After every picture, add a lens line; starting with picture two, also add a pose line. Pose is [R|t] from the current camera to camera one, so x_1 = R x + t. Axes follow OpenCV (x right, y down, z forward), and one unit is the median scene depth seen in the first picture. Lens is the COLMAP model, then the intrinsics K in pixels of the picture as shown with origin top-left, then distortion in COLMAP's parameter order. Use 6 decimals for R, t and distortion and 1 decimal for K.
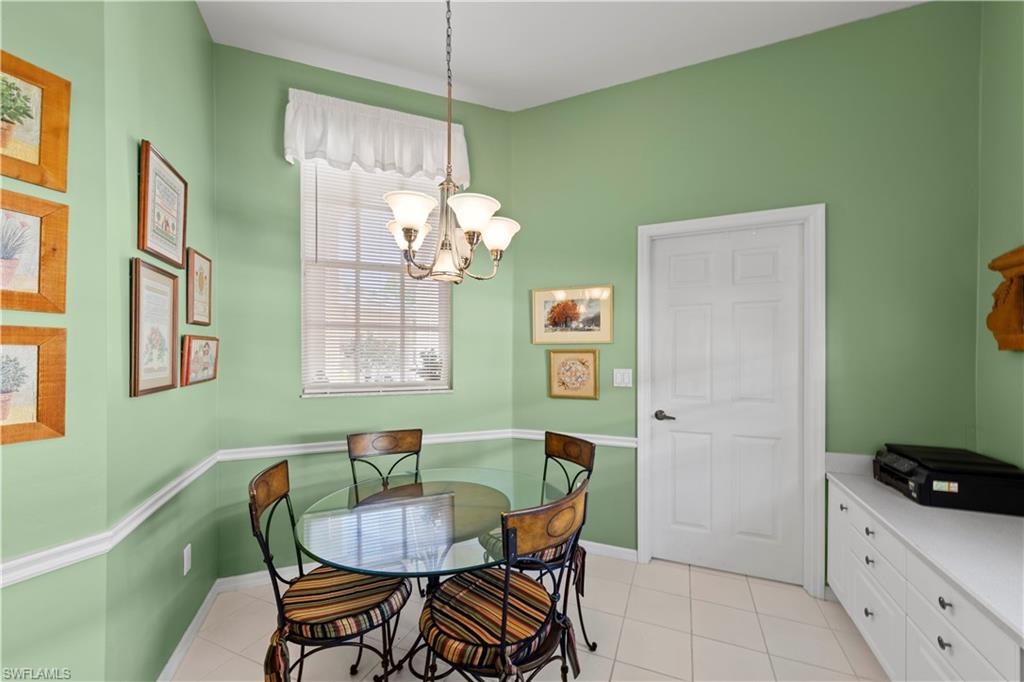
lens RADIAL K [[399.9, 0, 509.7], [0, 399.9, 358.5], [0, 0, 1]] dist [0.002523, 0.000137]
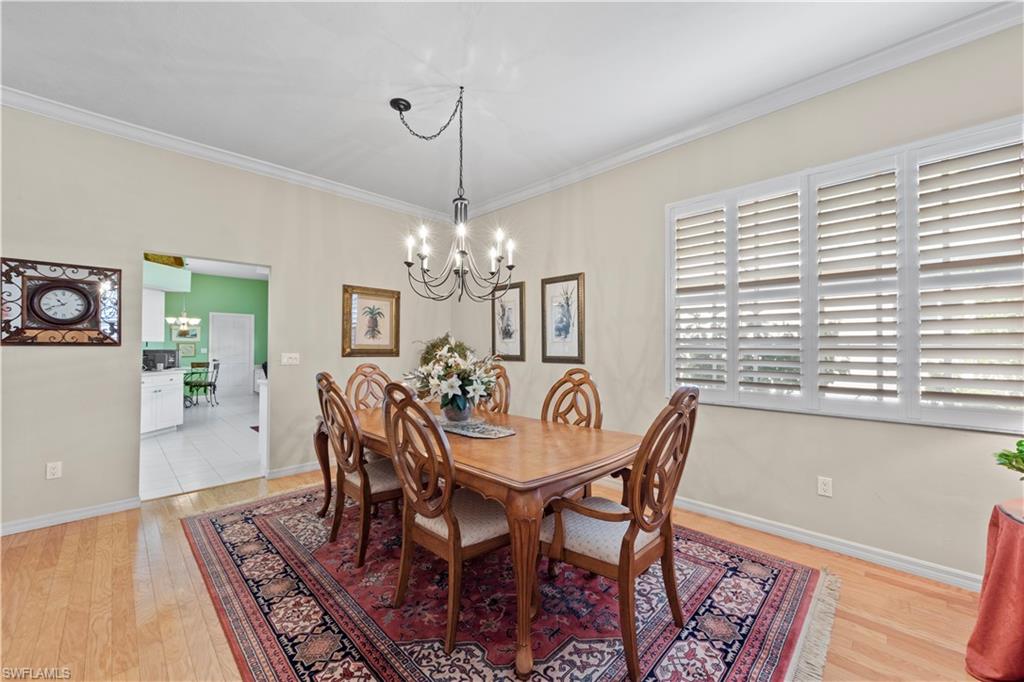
lens RADIAL K [[397.1, 0, 517.3], [0, 397.1, 342.3], [0, 0, 1]] dist [0.000460, -0.000116]
pose [[0.351370, 0.011412, 0.936167, -2.270046], [0.001653, 0.999917, -0.012810, 0.021618], [-0.936235, 0.006048, 0.351322, -3.206733]]
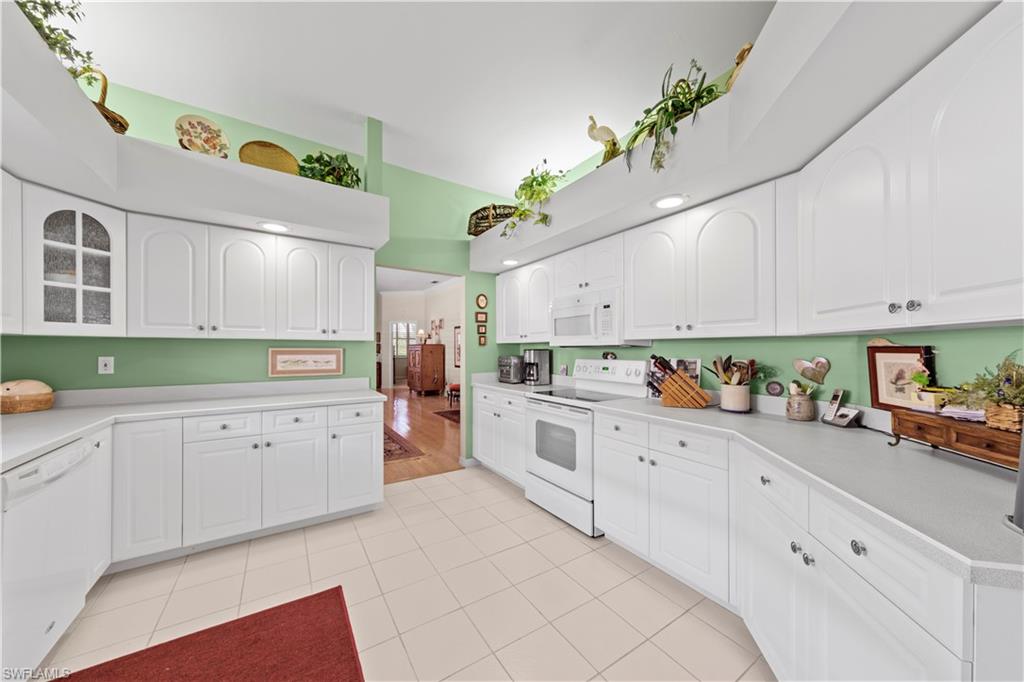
lens RADIAL K [[348.8, 0, 510.6], [0, 348.8, 348.7], [0, 0, 1]] dist [0.000398, -0.000046]
pose [[-0.549636, -0.000713, -0.835404, -0.309667], [-0.006274, 0.999975, 0.003274, 0.013130], [0.835381, 0.007040, -0.549626, -0.555215]]
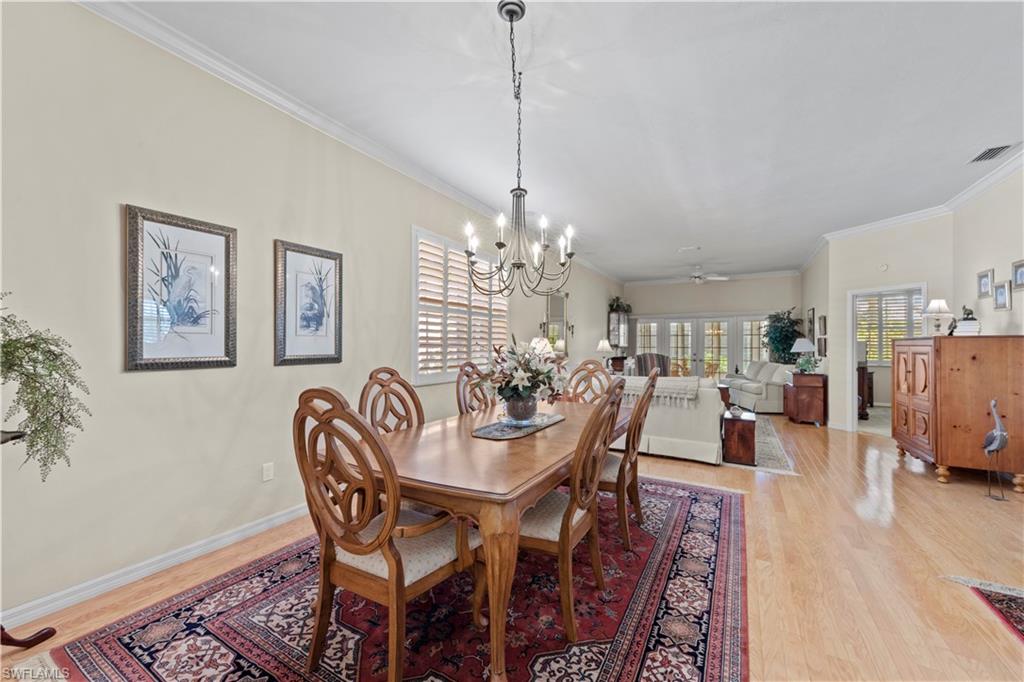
lens RADIAL K [[393.8, 0, 511.2], [0, 393.8, 339.6], [0, 0, 1]] dist [0.004608, 0.000134]
pose [[-0.993791, -0.003905, 0.111197, -1.418713], [-0.004808, 0.999958, -0.007859, 0.017633], [-0.111161, -0.008345, -0.993767, -1.671369]]
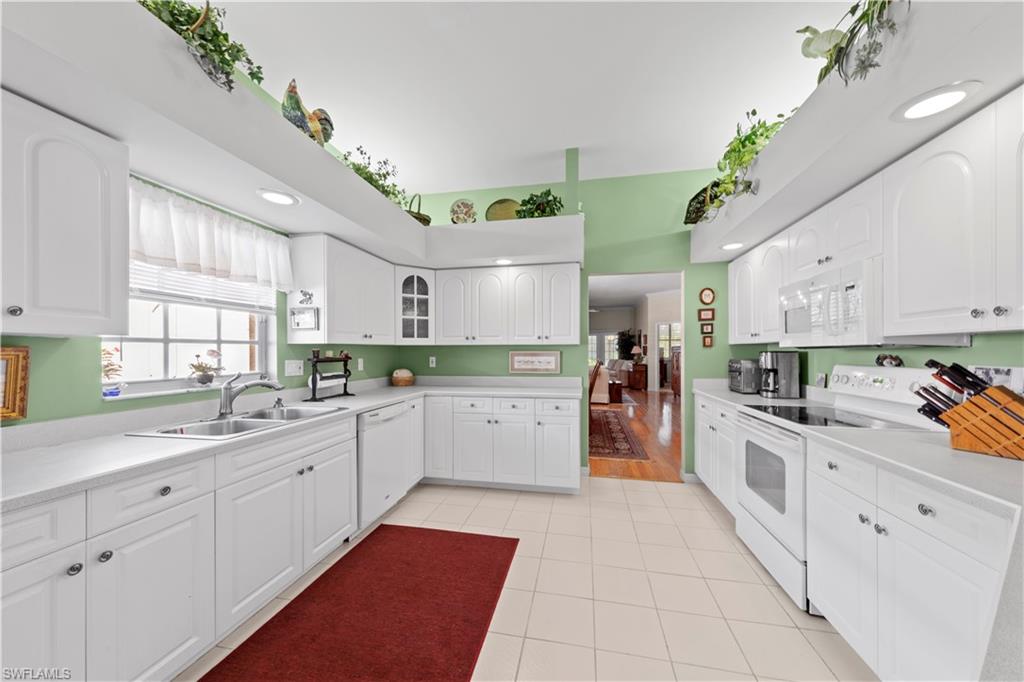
lens RADIAL K [[352.5, 0, 513.1], [0, 352.5, 350.6], [0, 0, 1]] dist [0.000432, 0.000001]
pose [[-0.978097, 0.004420, -0.208101, -0.519551], [0.003526, 0.999983, 0.004670, 0.009556], [0.208118, 0.003834, -0.978096, -0.337397]]
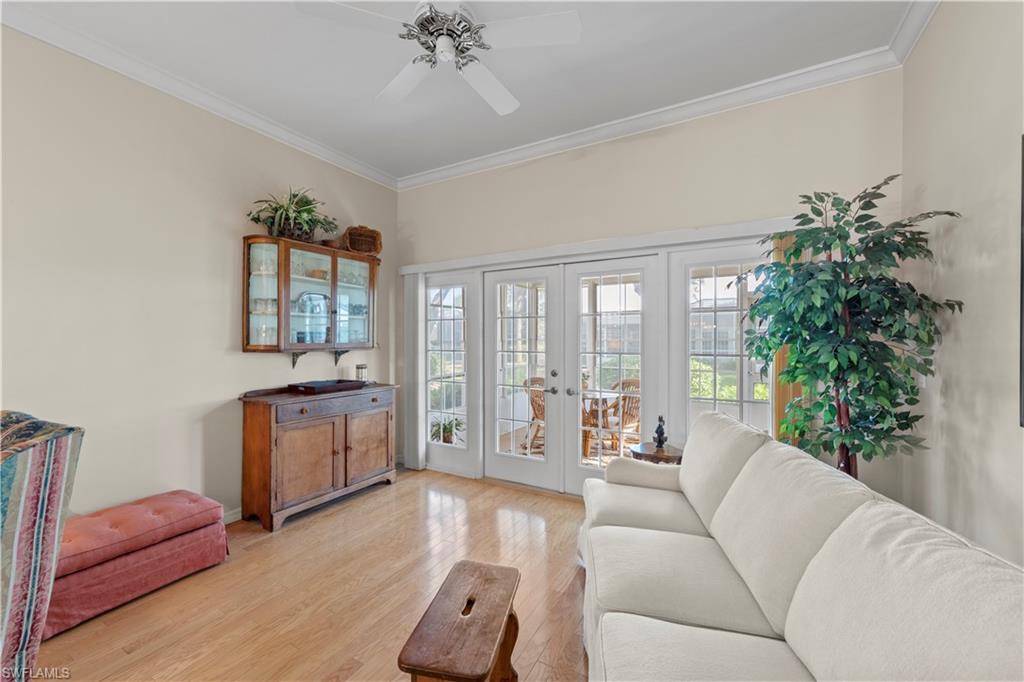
lens RADIAL K [[393.8, 0, 511.2], [0, 393.8, 339.6], [0, 0, 1]] dist [0.004608, 0.000134]
pose [[-0.993792, -0.000551, 0.111250, -2.924096], [0.000112, 0.999982, 0.005947, 0.006716], [-0.111252, 0.005923, -0.993775, -4.683686]]
